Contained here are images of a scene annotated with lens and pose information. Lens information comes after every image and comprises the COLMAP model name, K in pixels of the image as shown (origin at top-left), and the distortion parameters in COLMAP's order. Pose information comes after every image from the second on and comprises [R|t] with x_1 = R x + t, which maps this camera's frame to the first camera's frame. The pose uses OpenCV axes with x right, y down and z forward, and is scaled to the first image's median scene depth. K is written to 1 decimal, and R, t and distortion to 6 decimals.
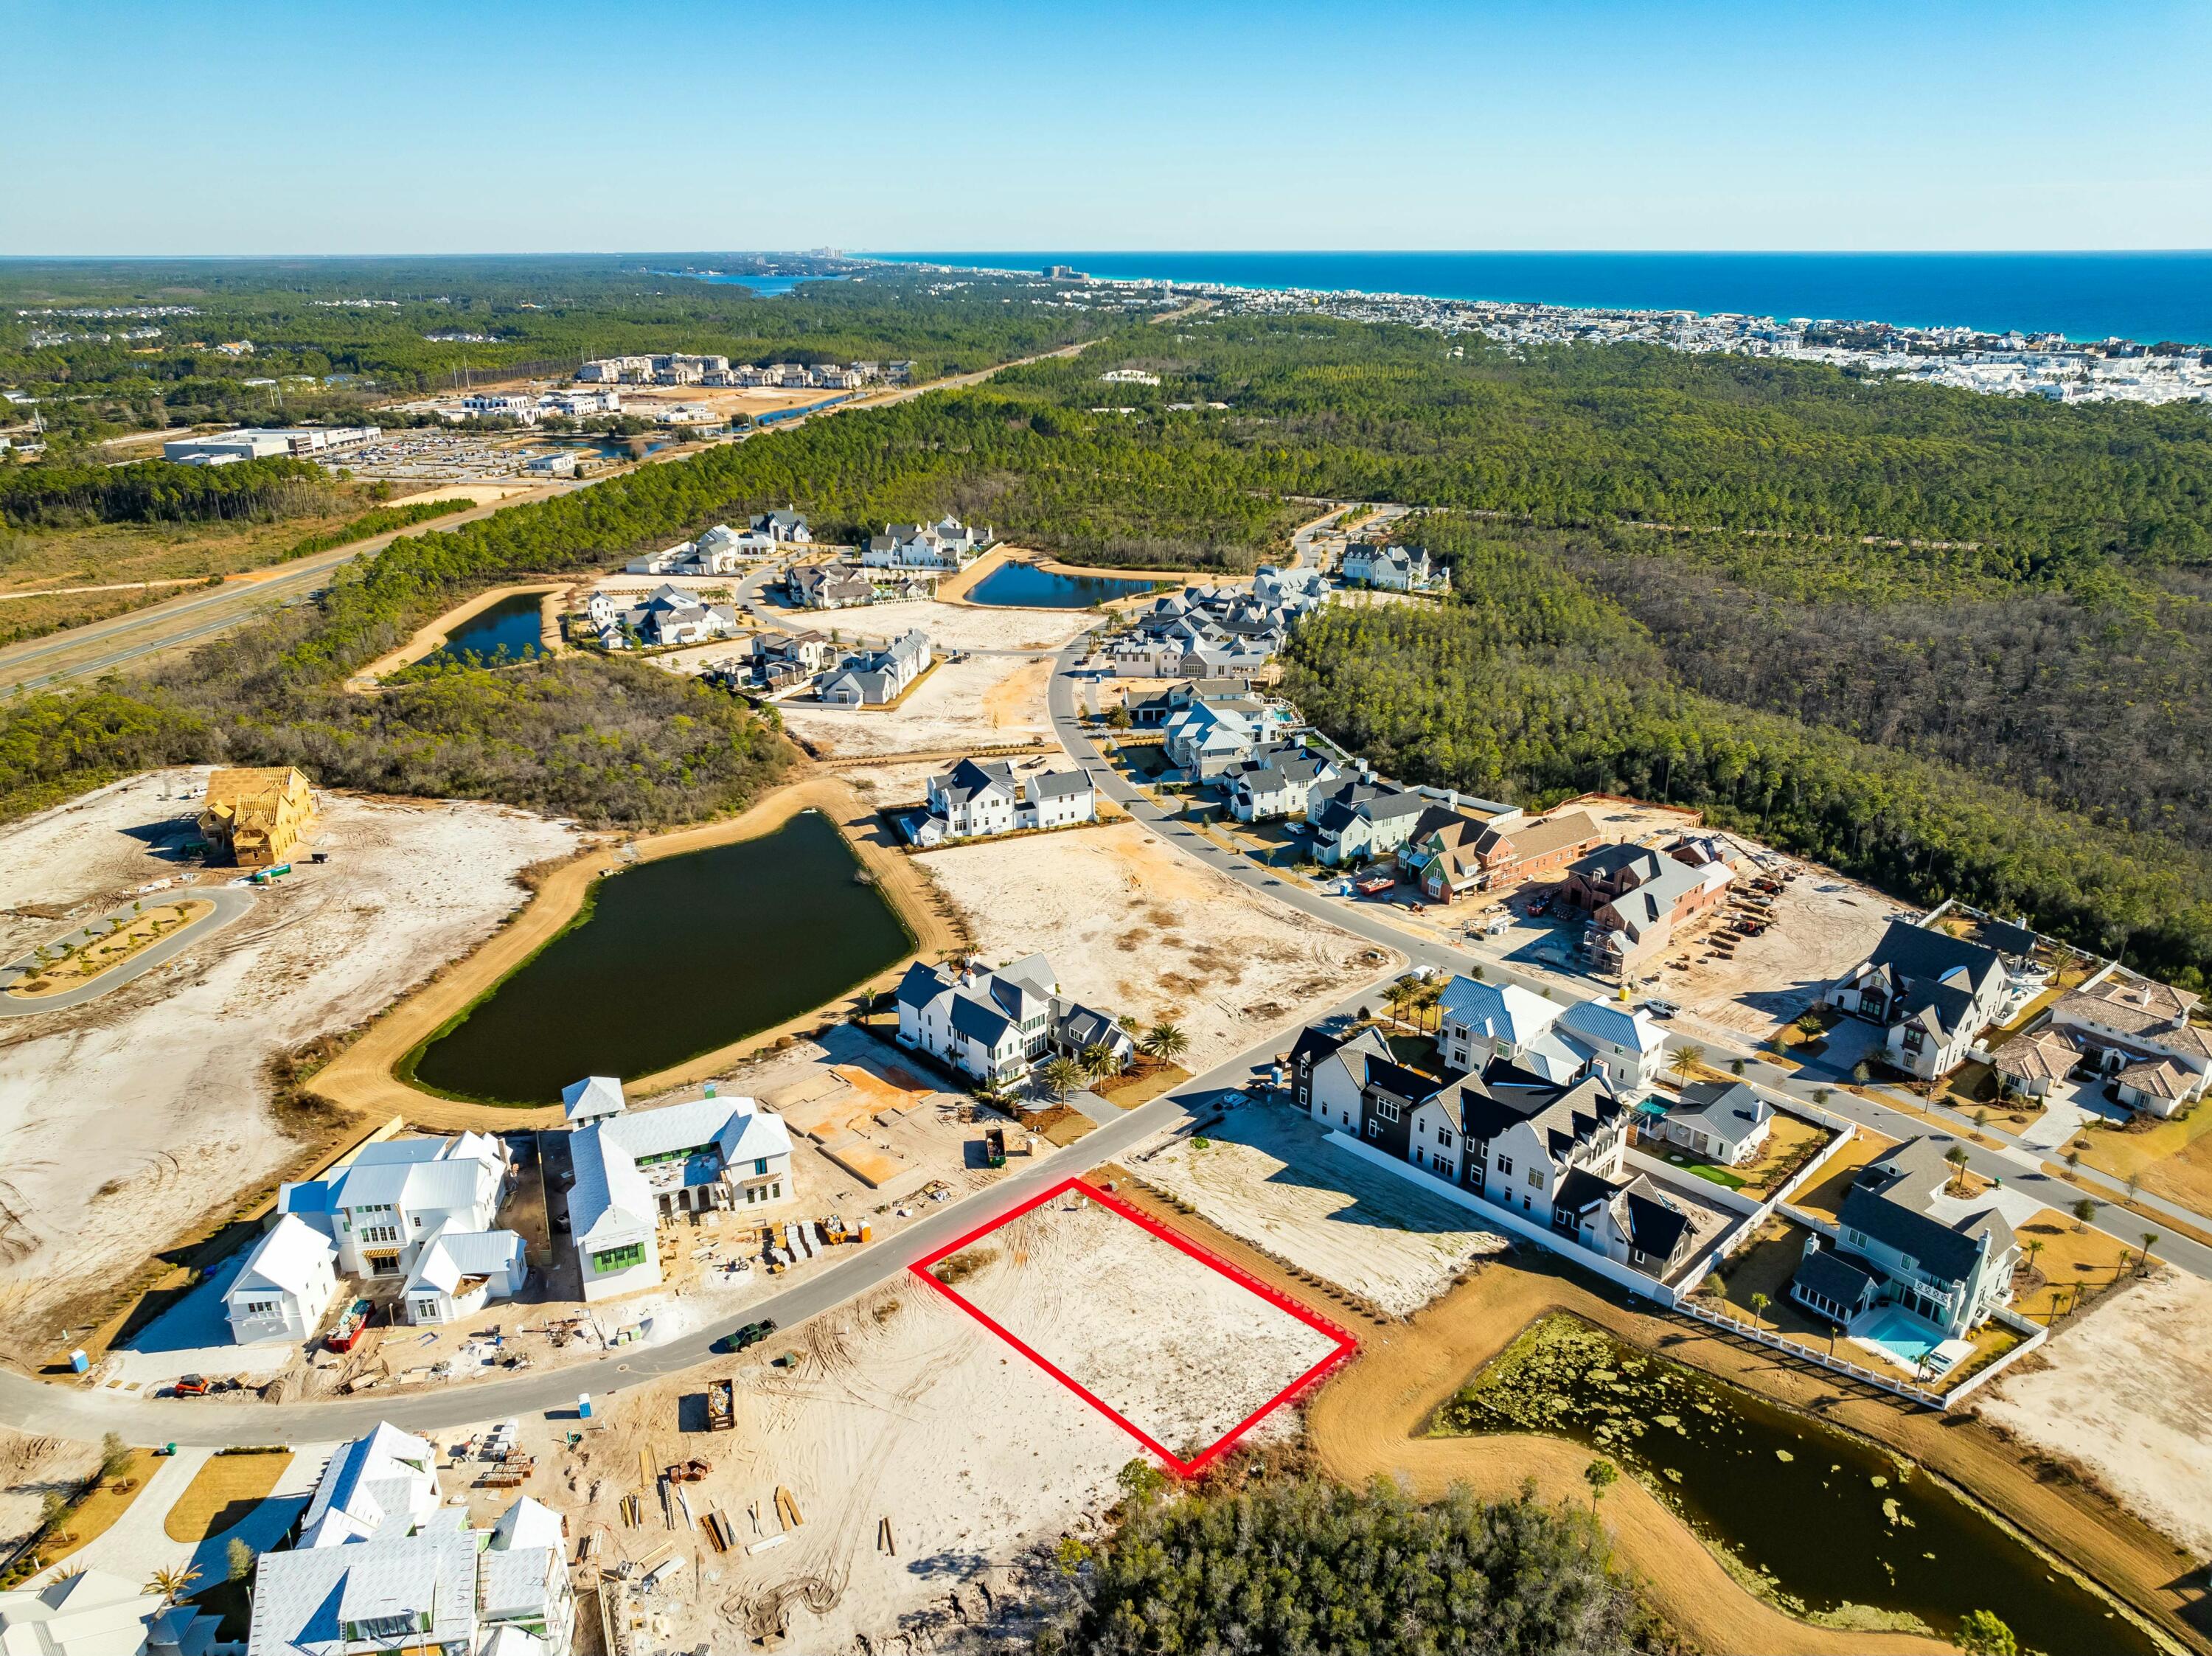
lens RADIAL K [[1542.9, 0, 1106.7], [0, 1542.9, 824.4], [0, 0, 1]] dist [0.000167, -0.003448]
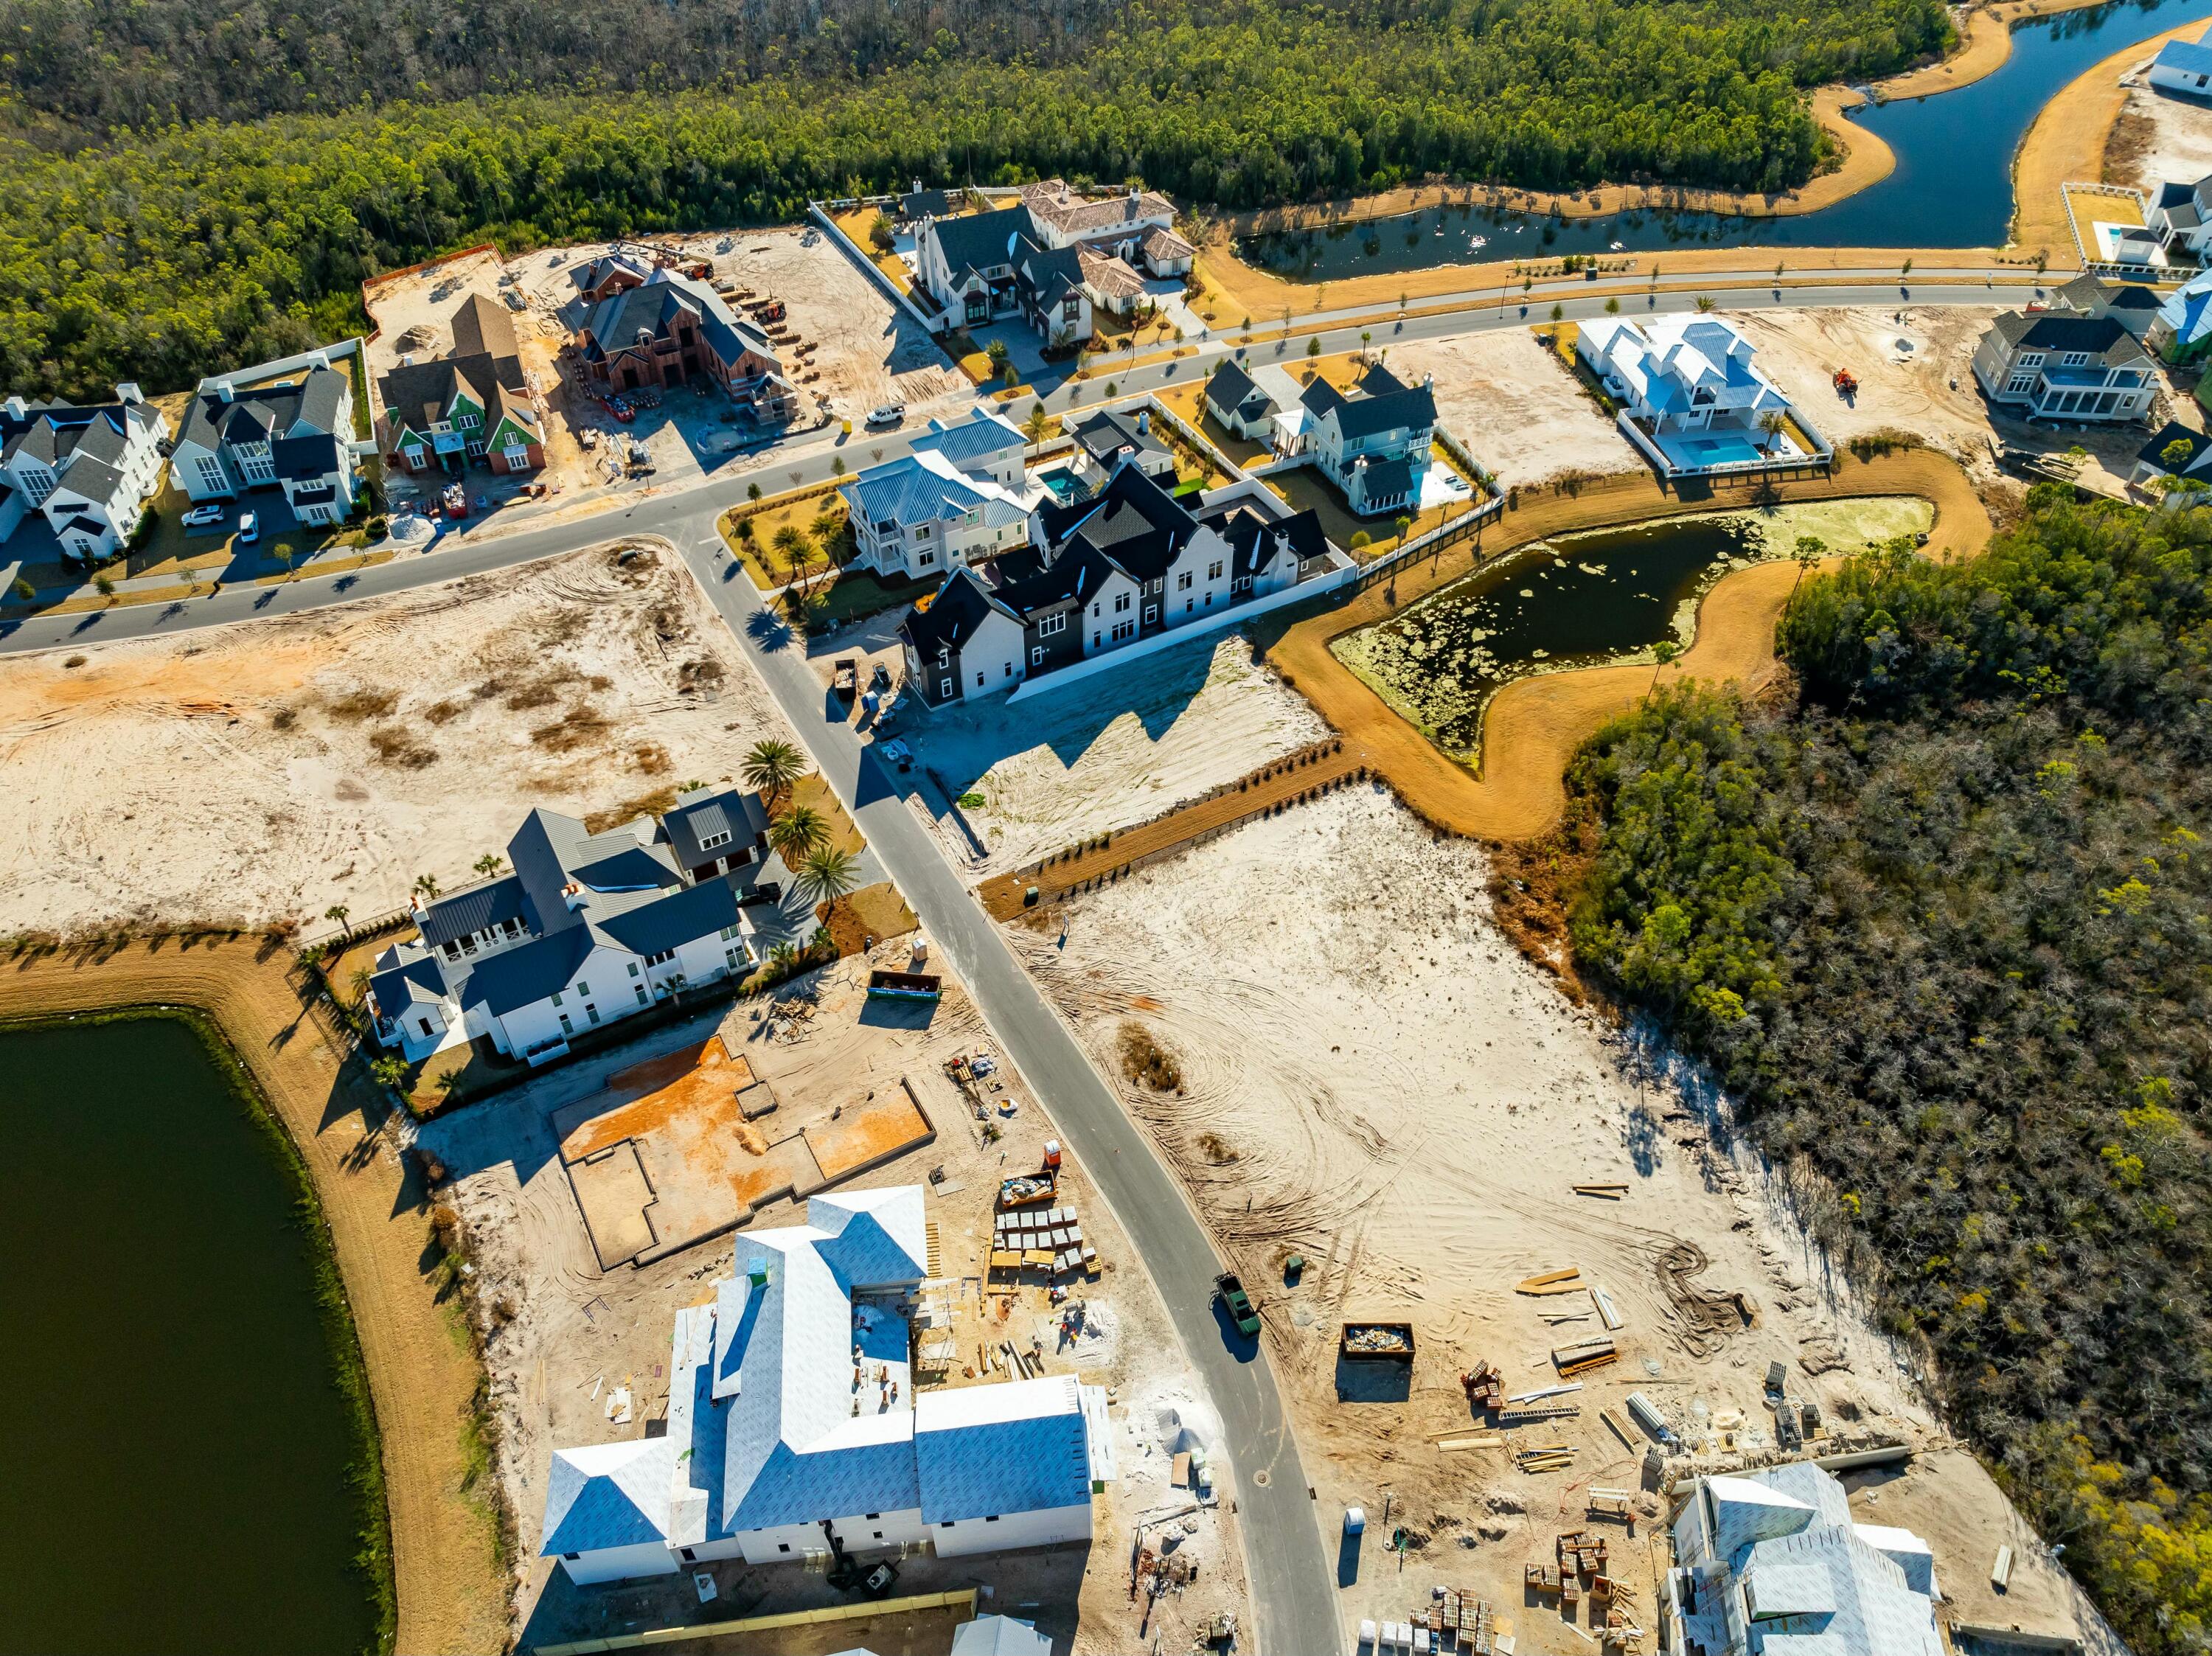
lens RADIAL K [[1542.2, 0, 1106.7], [0, 1542.2, 828.7], [0, 0, 1]] dist [0.009773, -0.023907]
pose [[0.254855, -0.673532, 0.693832, -0.408502], [0.343256, 0.733810, 0.586257, -0.192687], [-0.904005, 0.088751, 0.418209, 0.497009]]
